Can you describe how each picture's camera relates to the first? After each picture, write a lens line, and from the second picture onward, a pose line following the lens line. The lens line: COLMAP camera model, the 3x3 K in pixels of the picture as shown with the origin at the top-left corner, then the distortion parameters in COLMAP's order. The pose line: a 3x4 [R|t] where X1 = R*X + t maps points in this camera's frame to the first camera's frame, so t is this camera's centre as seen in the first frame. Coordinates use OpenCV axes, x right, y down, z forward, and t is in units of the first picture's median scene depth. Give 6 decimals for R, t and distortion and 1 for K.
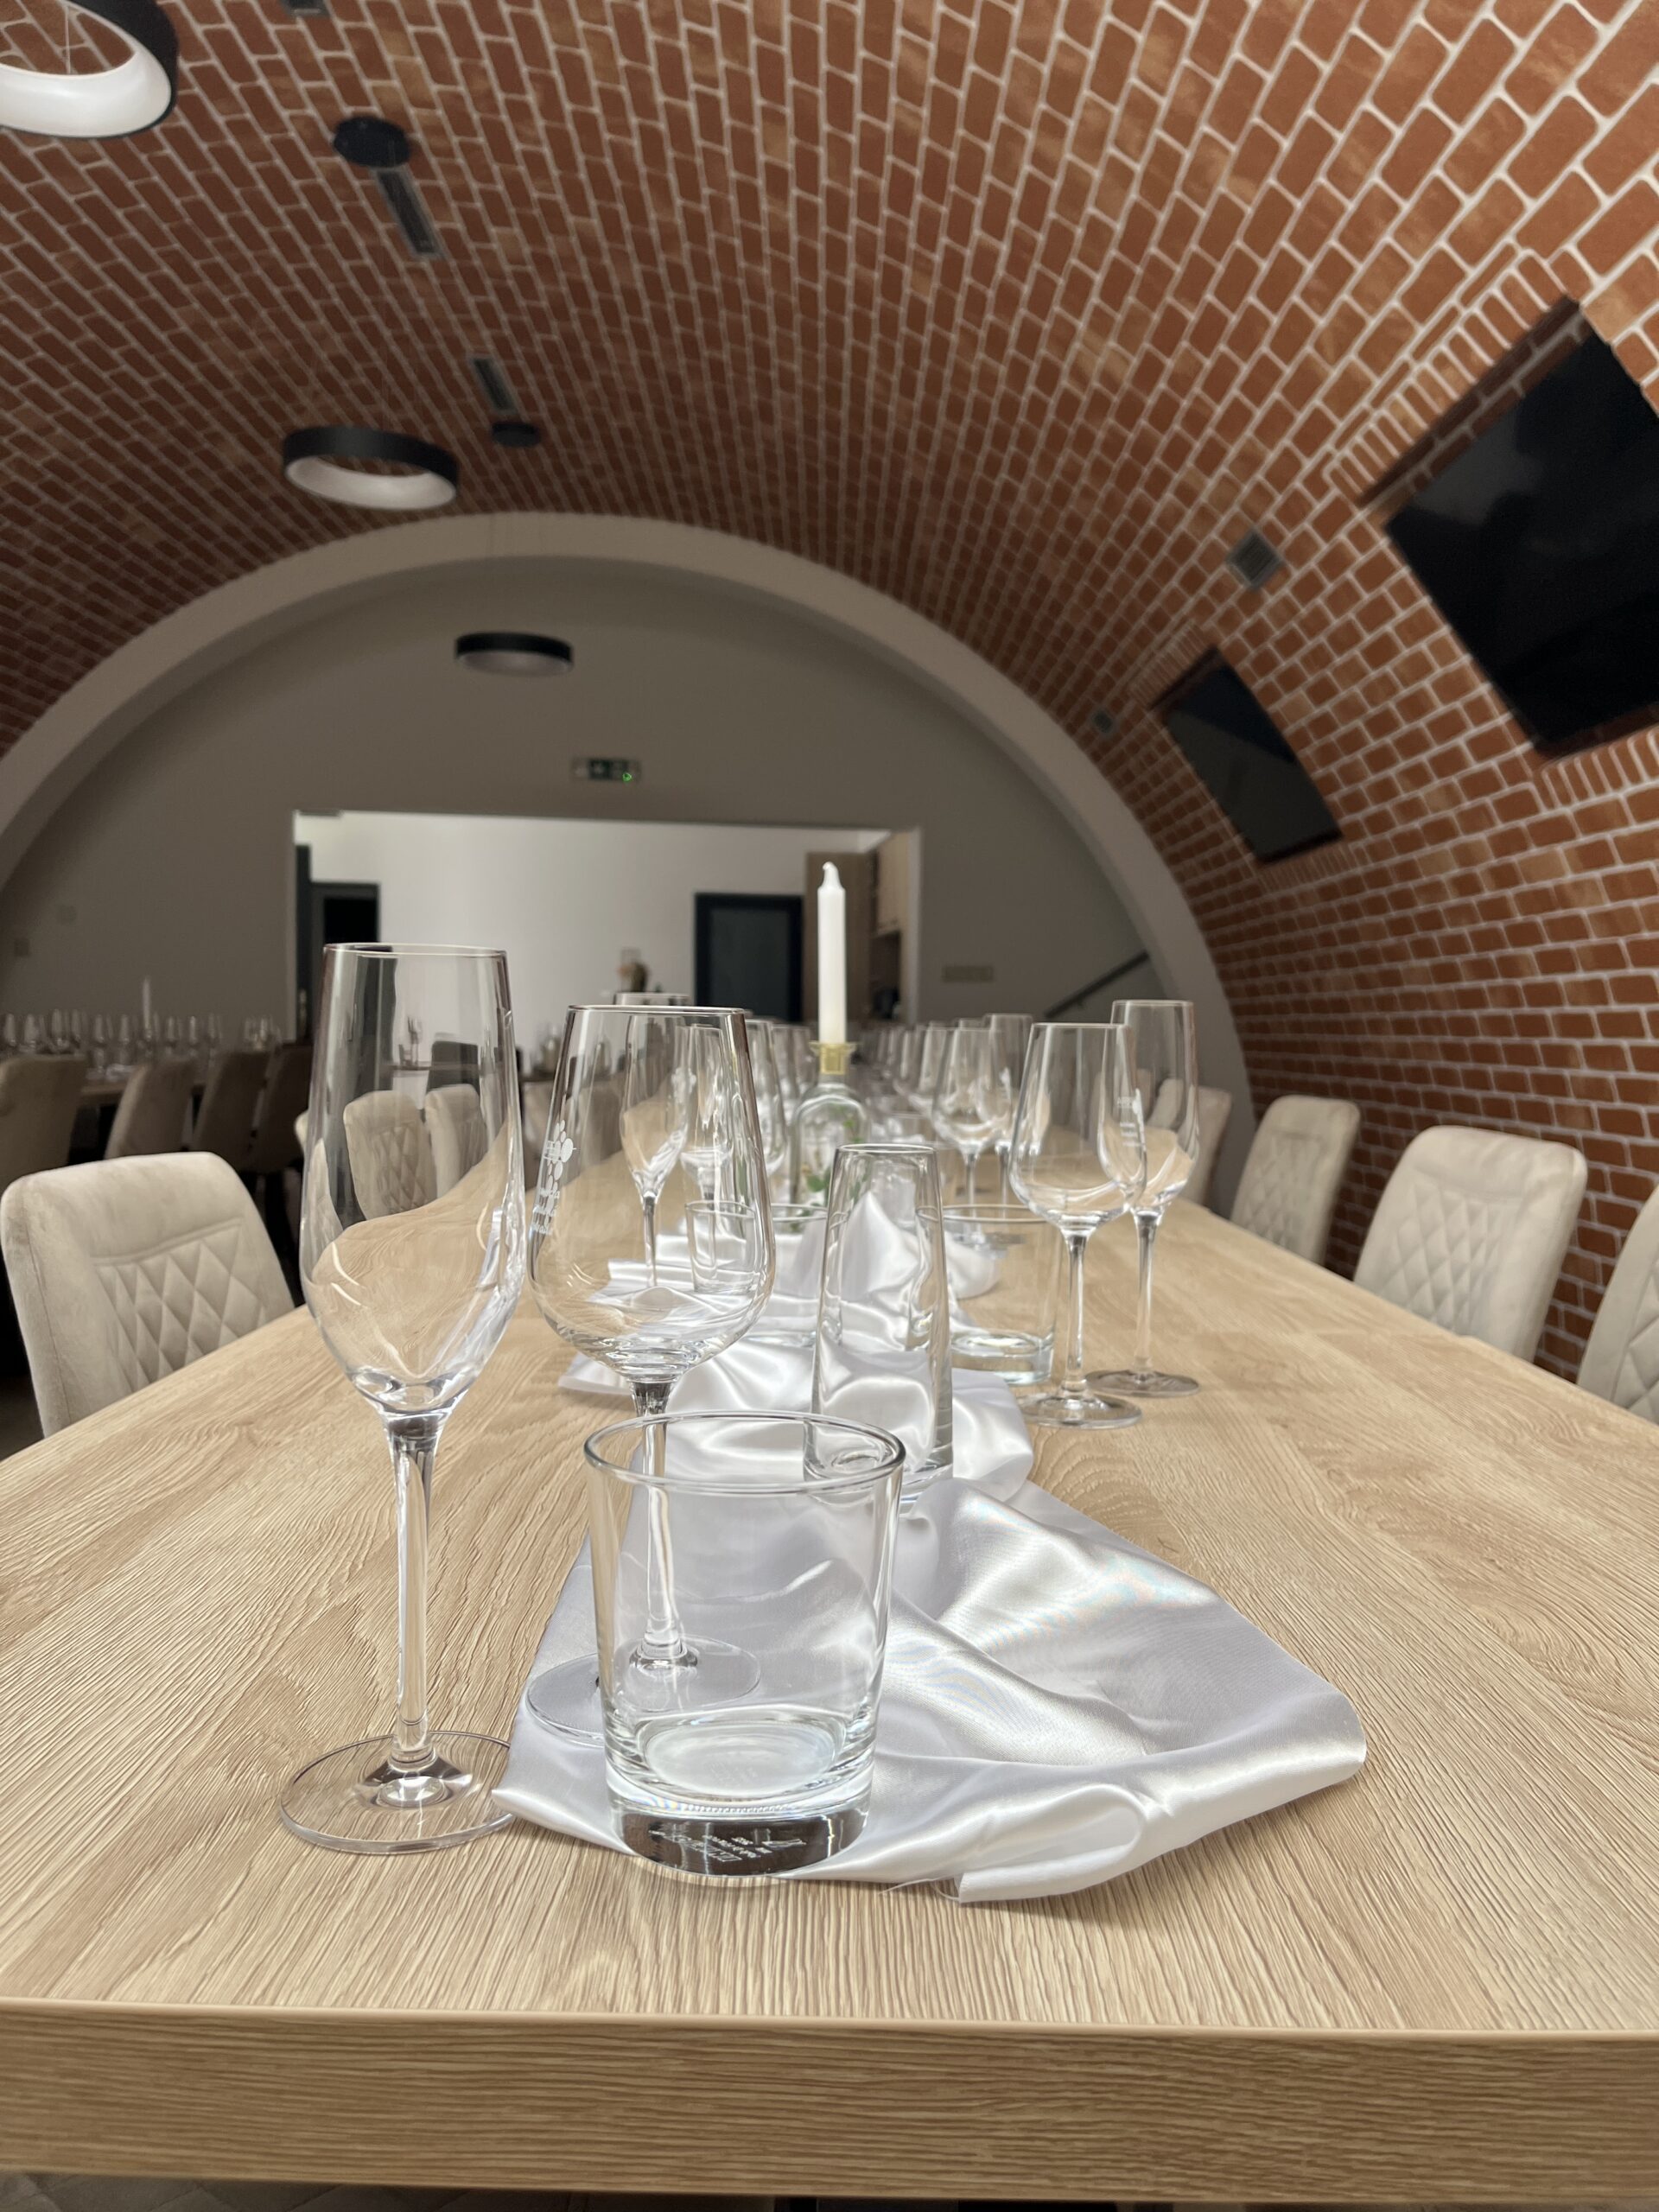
lens RADIAL K [[1768.3, 0, 829.5], [0, 1768.3, 1106.0], [0, 0, 1]] dist [0.010707, -0.005835]
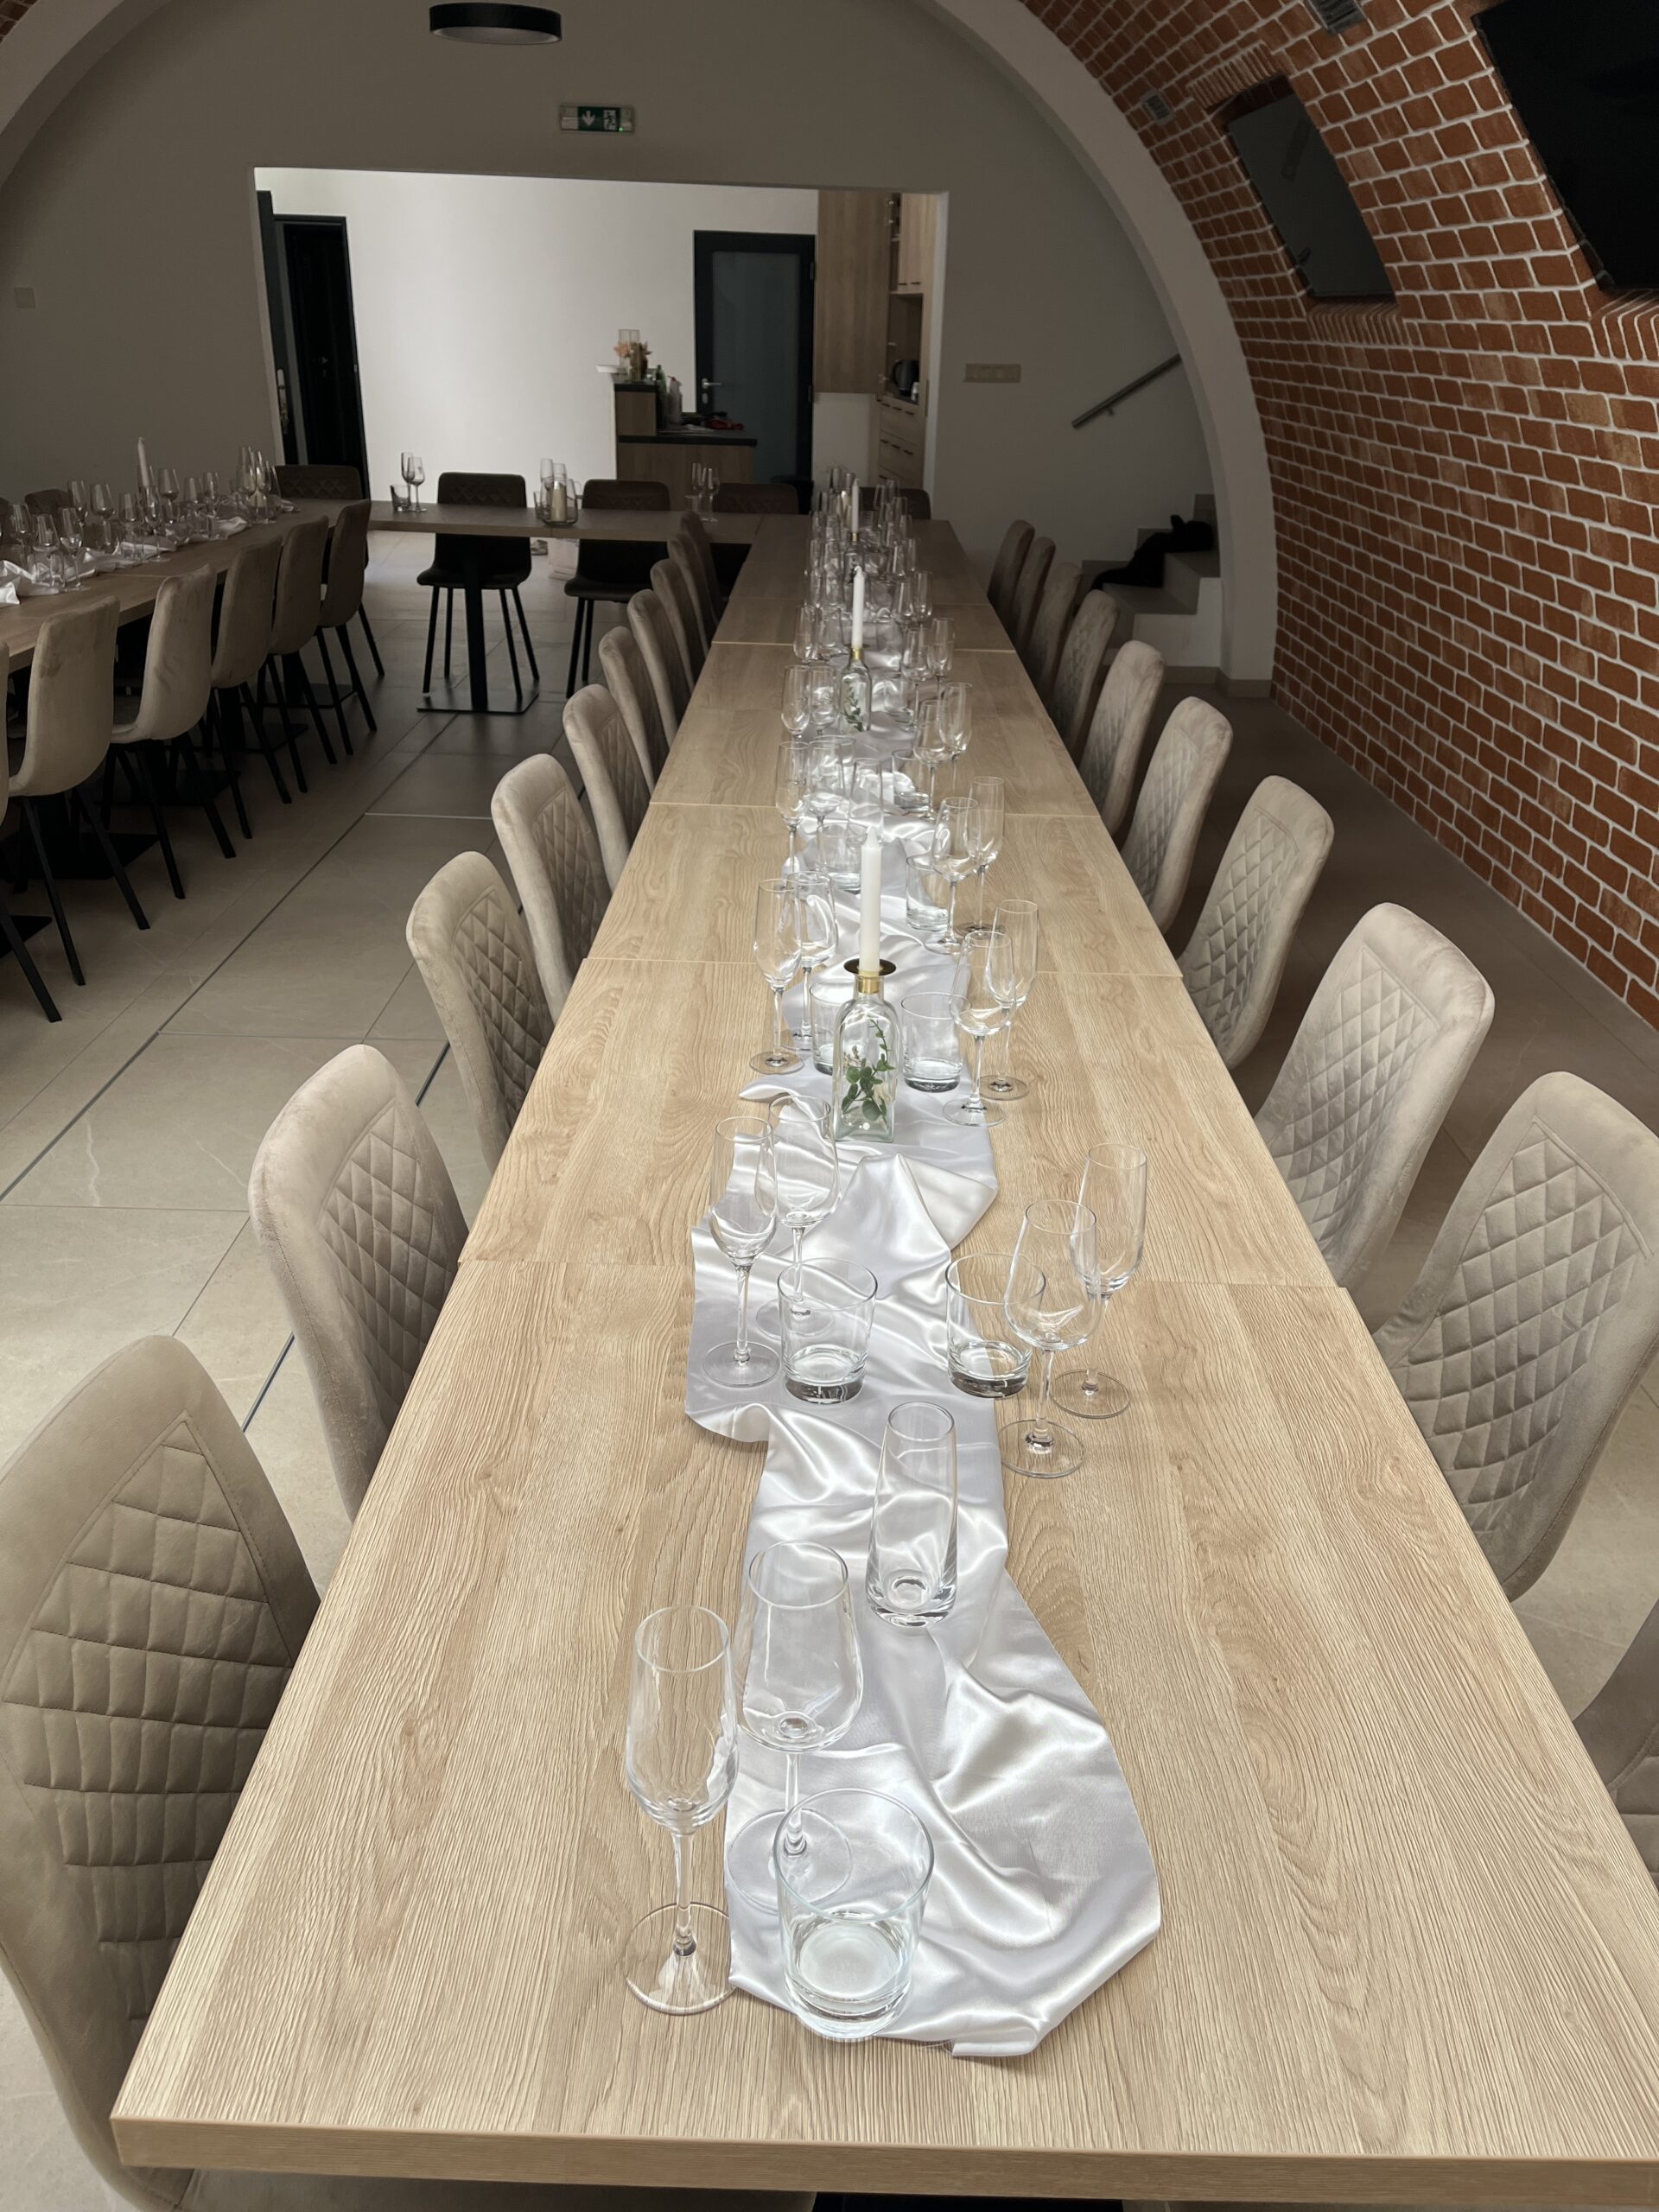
lens RADIAL K [[1712.9, 0, 830.1], [0, 1712.9, 1206.0], [0, 0, 1]] dist [0.101641, -0.163498]
pose [[0.999916, 0.012746, 0.002280, -0.008232], [-0.012536, 0.908848, 0.416939, -0.120603], [0.003242, -0.416933, 0.908931, -0.044299]]
